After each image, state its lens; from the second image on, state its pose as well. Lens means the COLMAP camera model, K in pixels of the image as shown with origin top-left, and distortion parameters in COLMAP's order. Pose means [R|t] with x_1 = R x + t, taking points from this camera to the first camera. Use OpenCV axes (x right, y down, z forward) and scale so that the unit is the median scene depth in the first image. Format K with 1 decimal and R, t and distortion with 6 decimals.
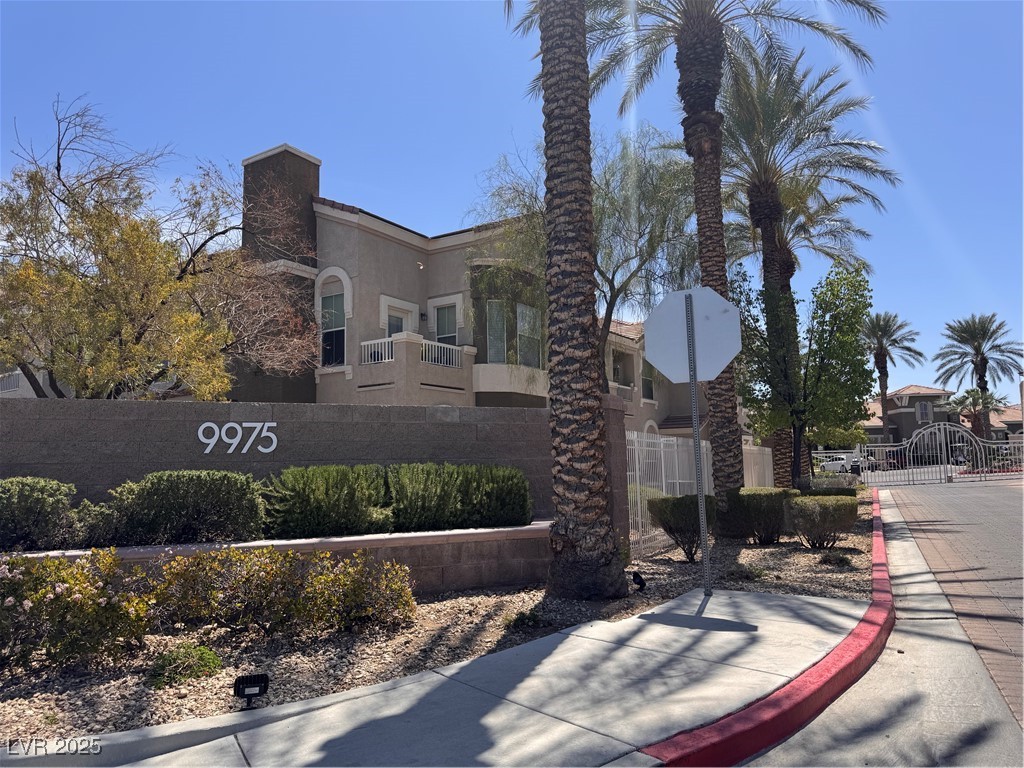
lens RADIAL K [[730.6, 0, 512.0], [0, 730.6, 384.0], [0, 0, 1]] dist [0.073319, -0.082512]
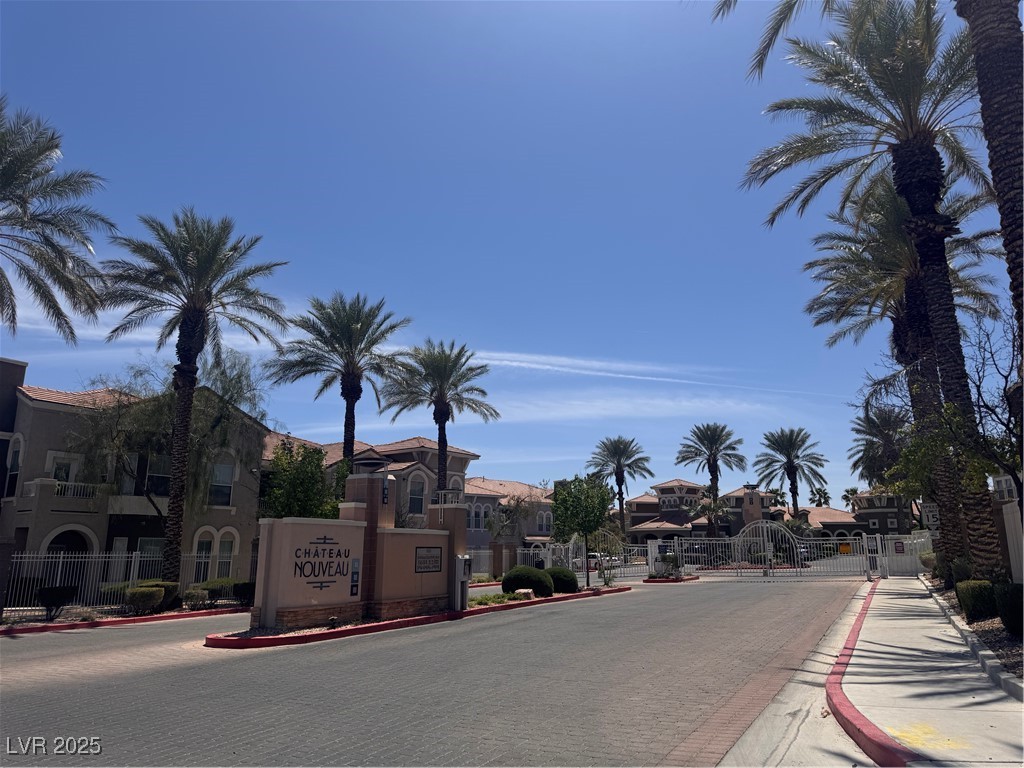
lens RADIAL K [[730.6, 0, 512.0], [0, 730.6, 384.0], [0, 0, 1]] dist [0.073319, -0.082512]
pose [[0.999297, 0.014247, -0.034690, 0.864608], [-0.017872, 0.994147, -0.106544, -0.112005], [0.032969, 0.107089, 0.993703, -0.558725]]
